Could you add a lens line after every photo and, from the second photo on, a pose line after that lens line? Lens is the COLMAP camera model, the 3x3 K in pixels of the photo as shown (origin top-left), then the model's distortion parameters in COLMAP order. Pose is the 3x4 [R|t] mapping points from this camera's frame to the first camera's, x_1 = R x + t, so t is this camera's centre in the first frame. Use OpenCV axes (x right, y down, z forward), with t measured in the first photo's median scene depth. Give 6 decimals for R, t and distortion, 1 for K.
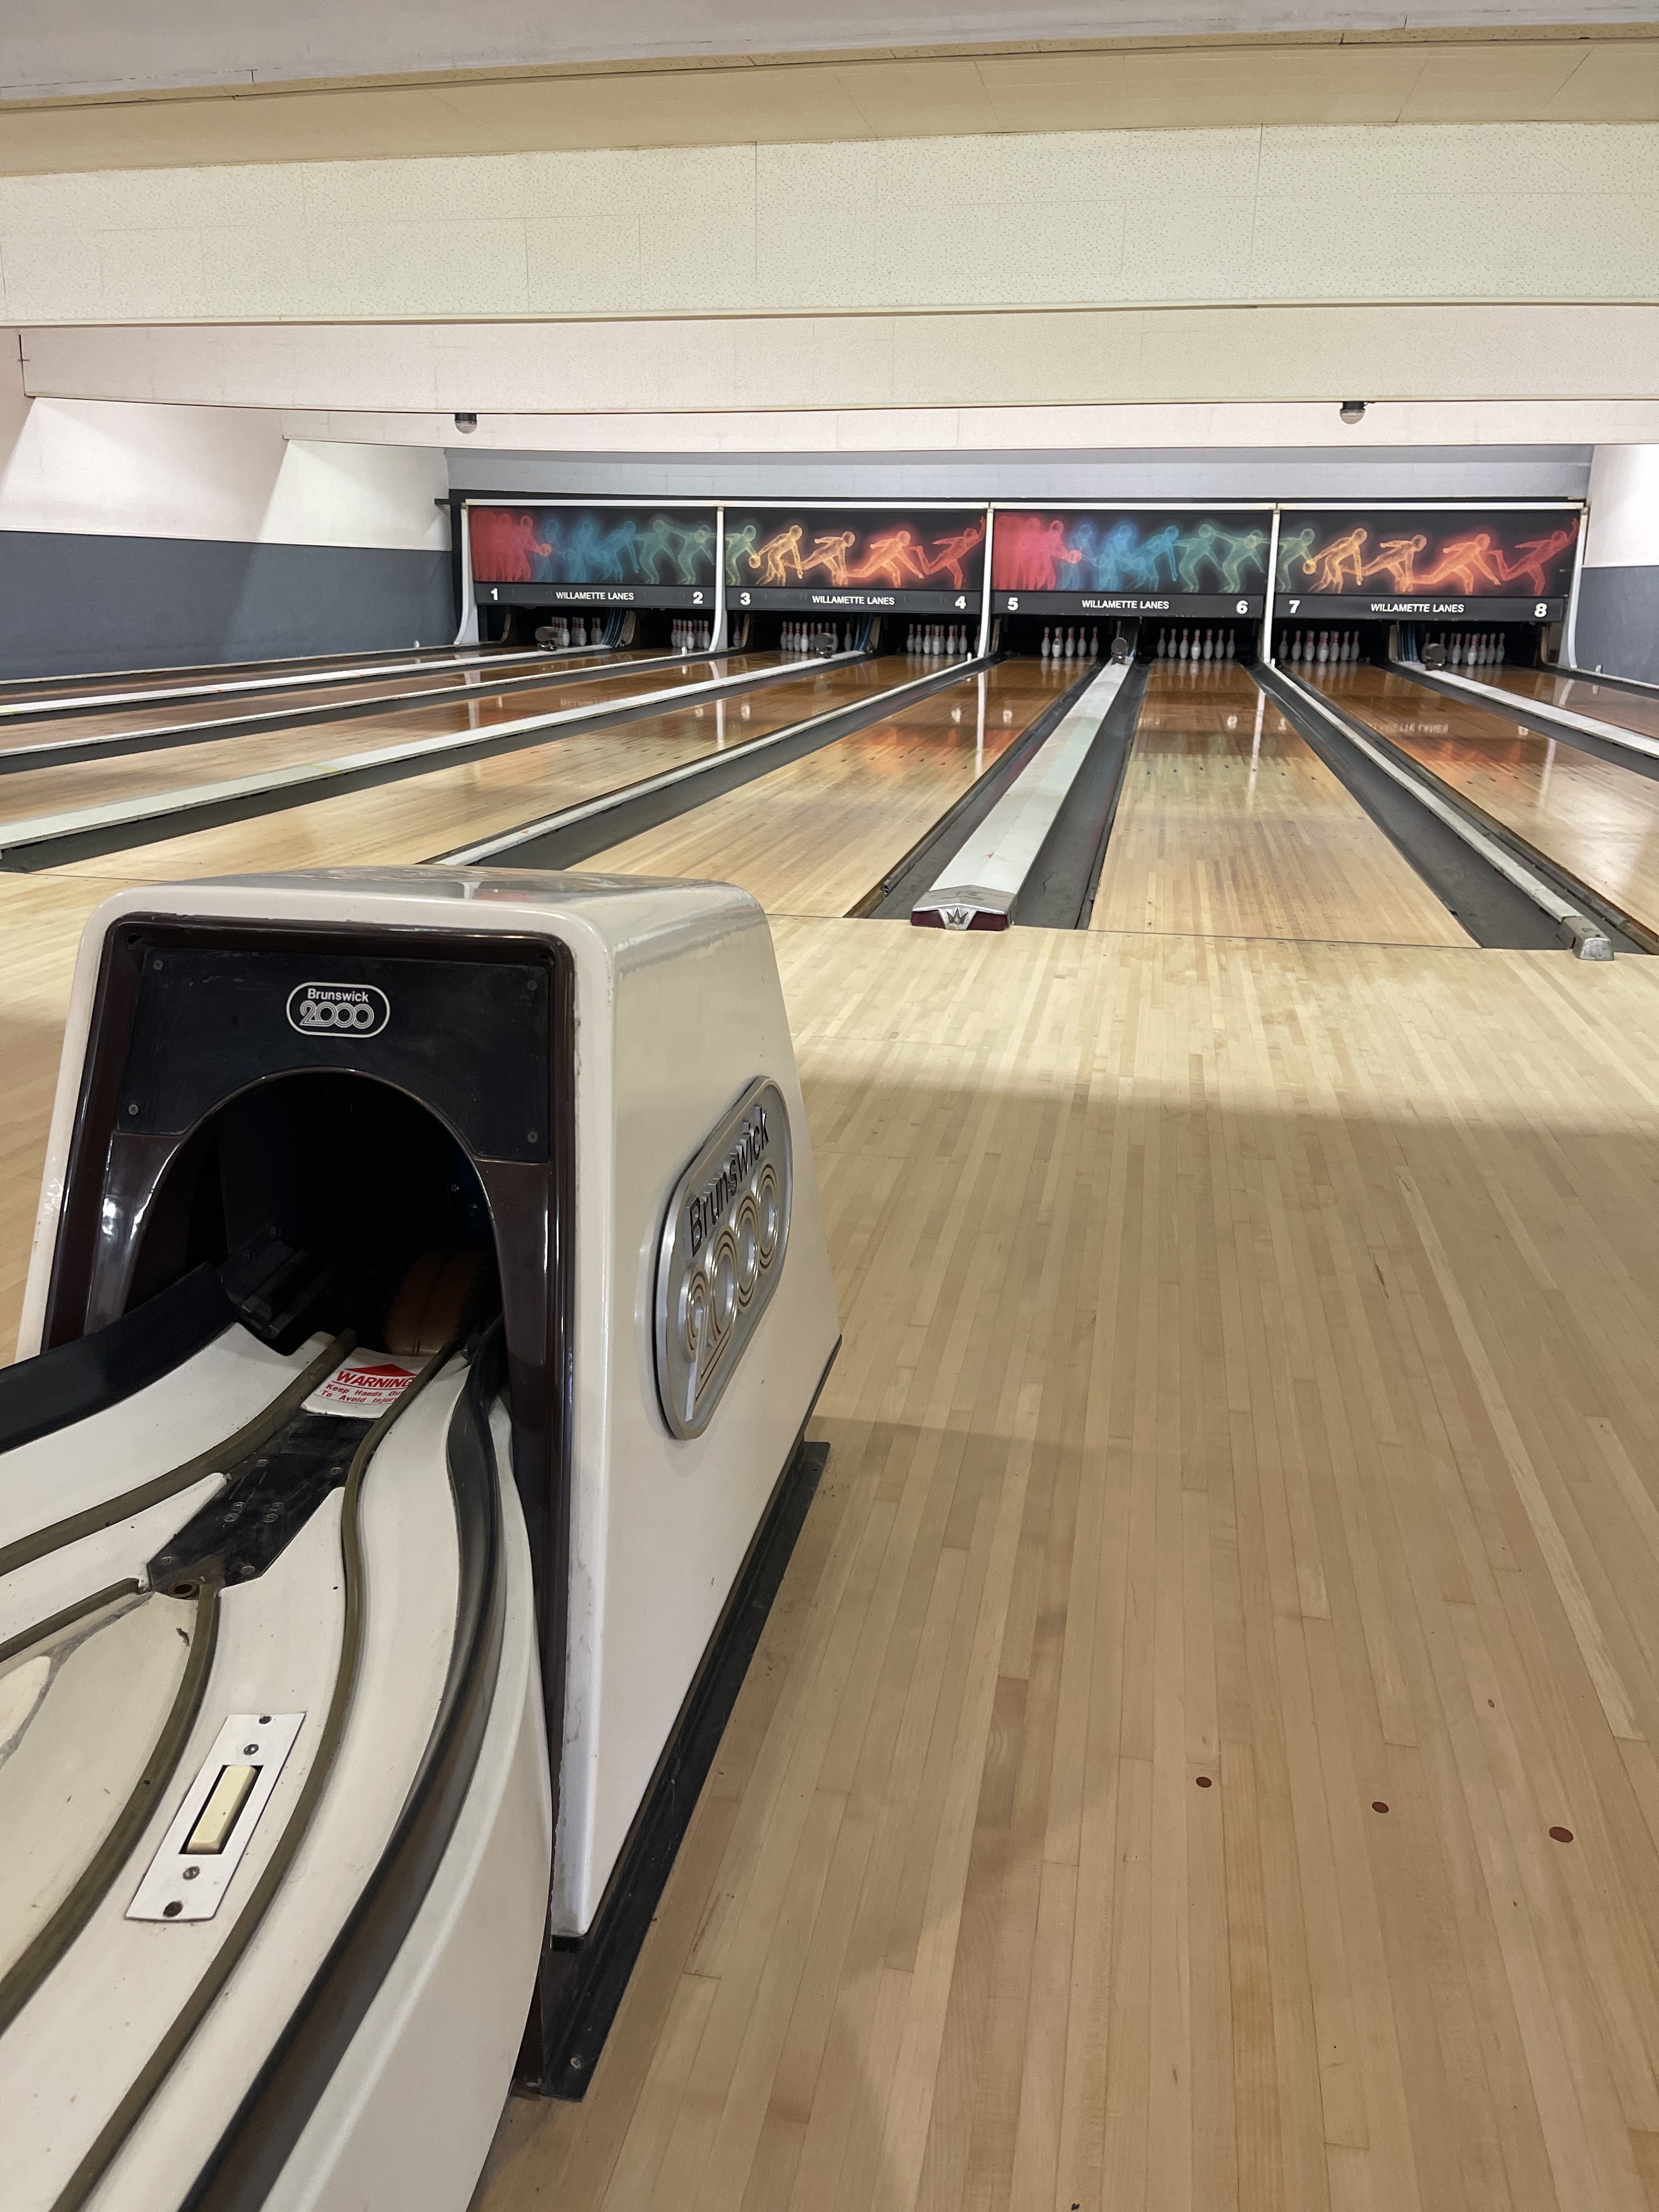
lens RADIAL K [[1701.3, 0, 823.0], [0, 1701.3, 1097.7], [0, 0, 1]] dist [0.007057, 0.006334]
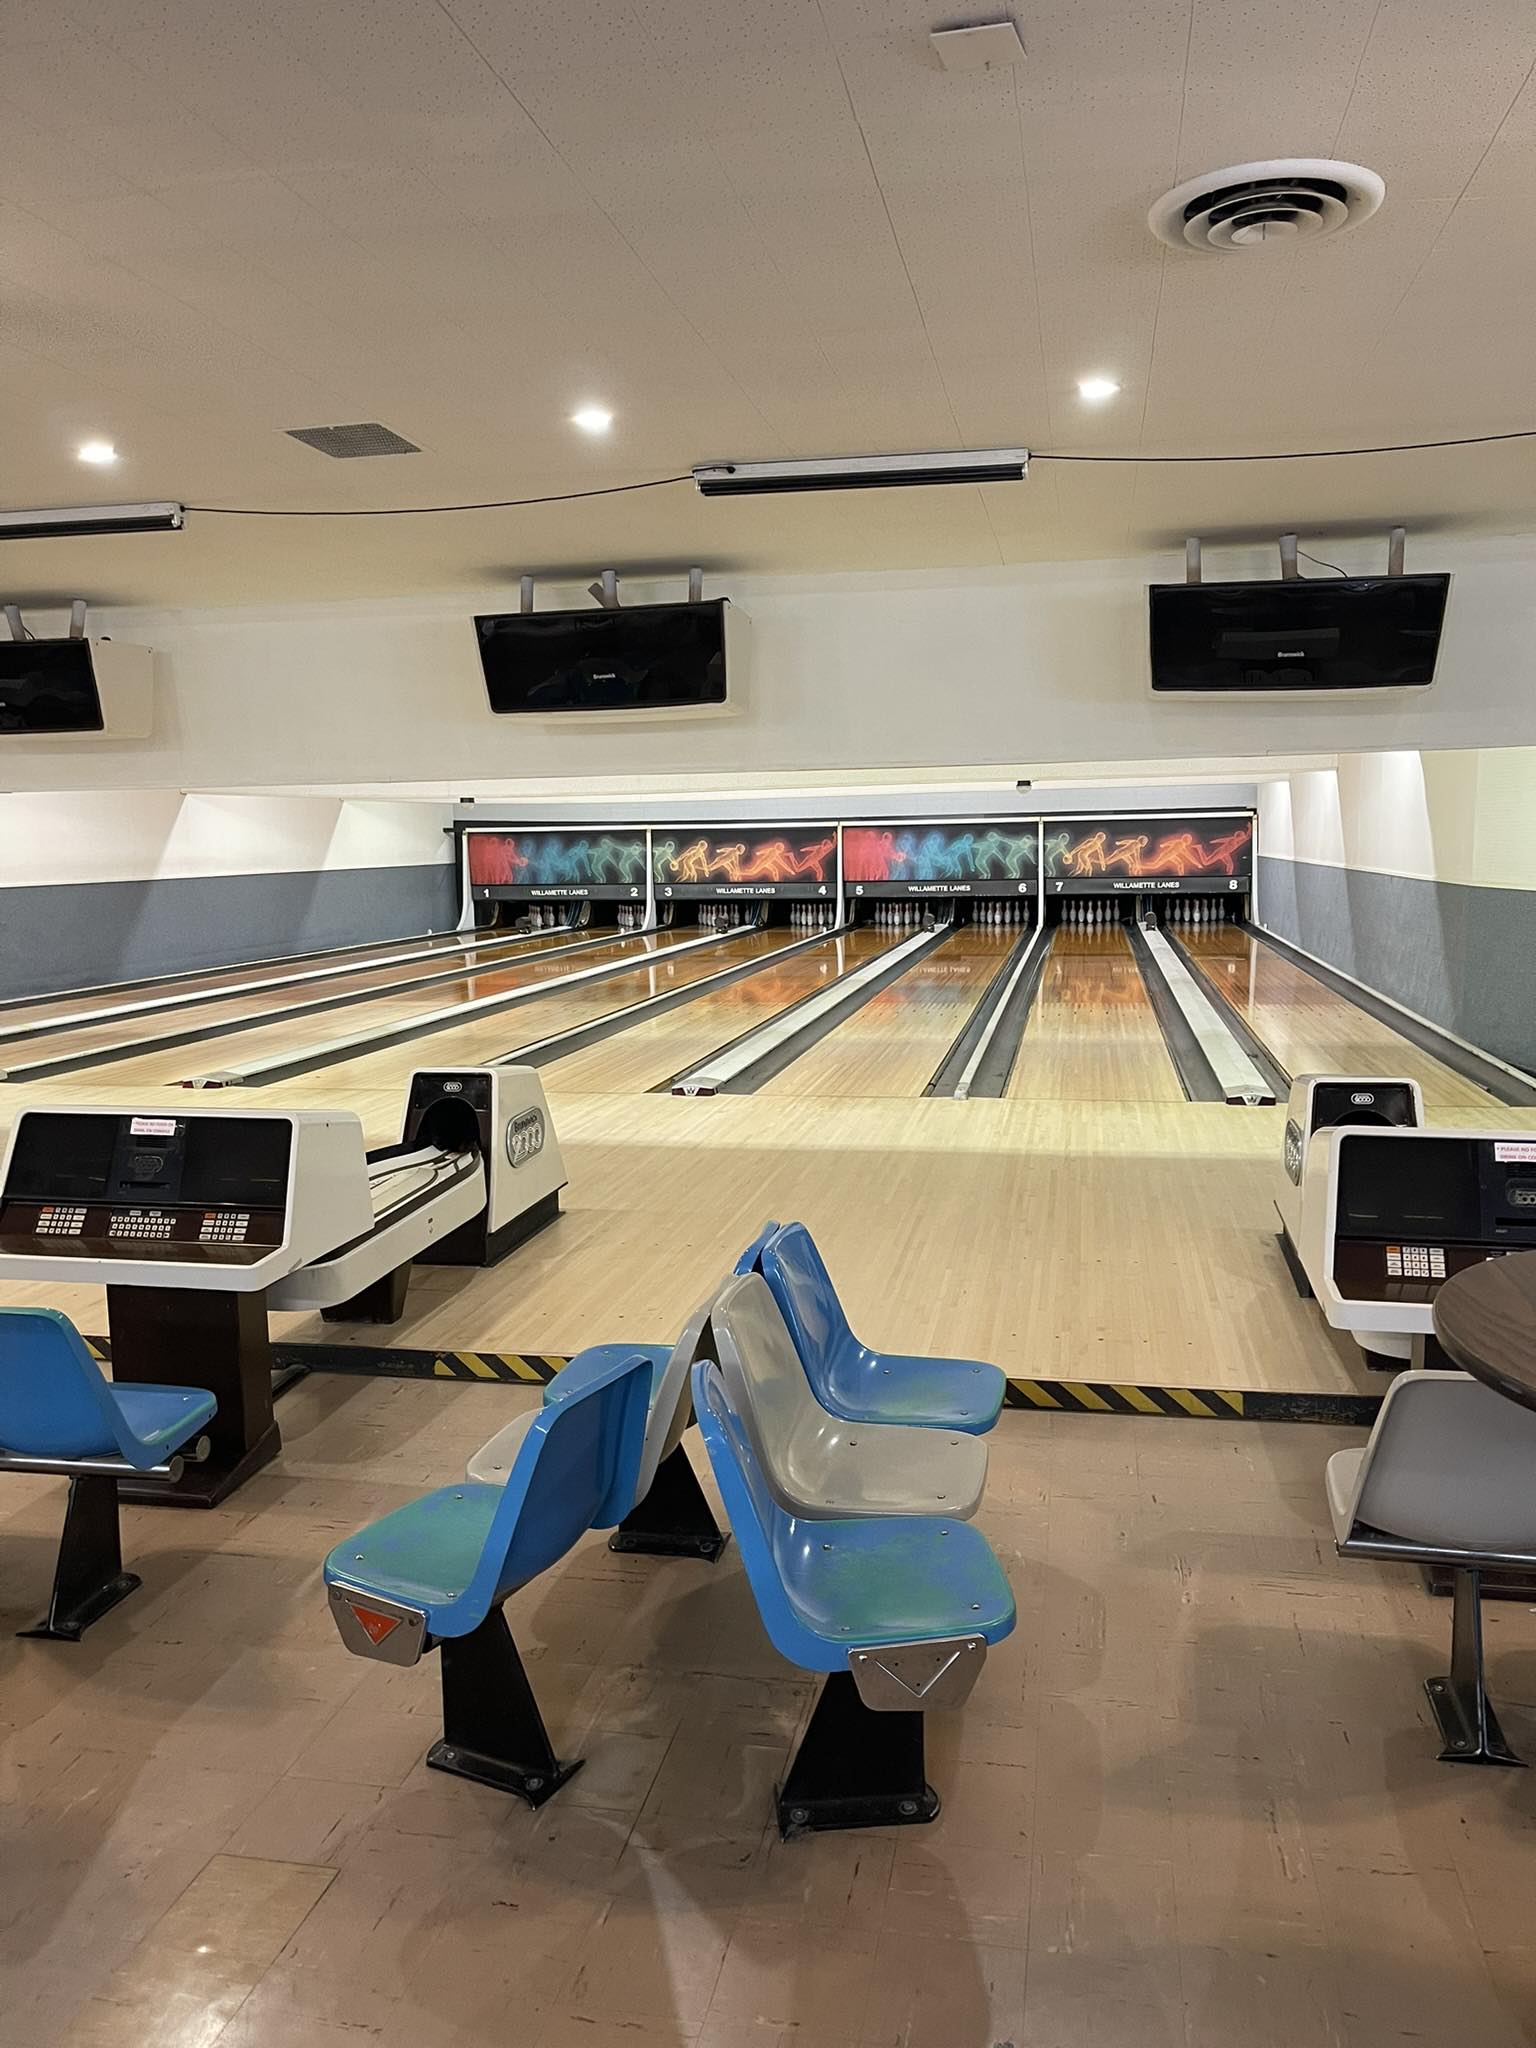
lens RADIAL K [[1575.2, 0, 807.0], [0, 1575.2, 1036.4], [0, 0, 1]] dist [0.007057, 0.006334]
pose [[0.999453, -0.031143, 0.011085, 0.051167], [0.032558, 0.985430, -0.166939, 0.041932], [-0.005725, 0.167208, 0.985905, -0.252912]]
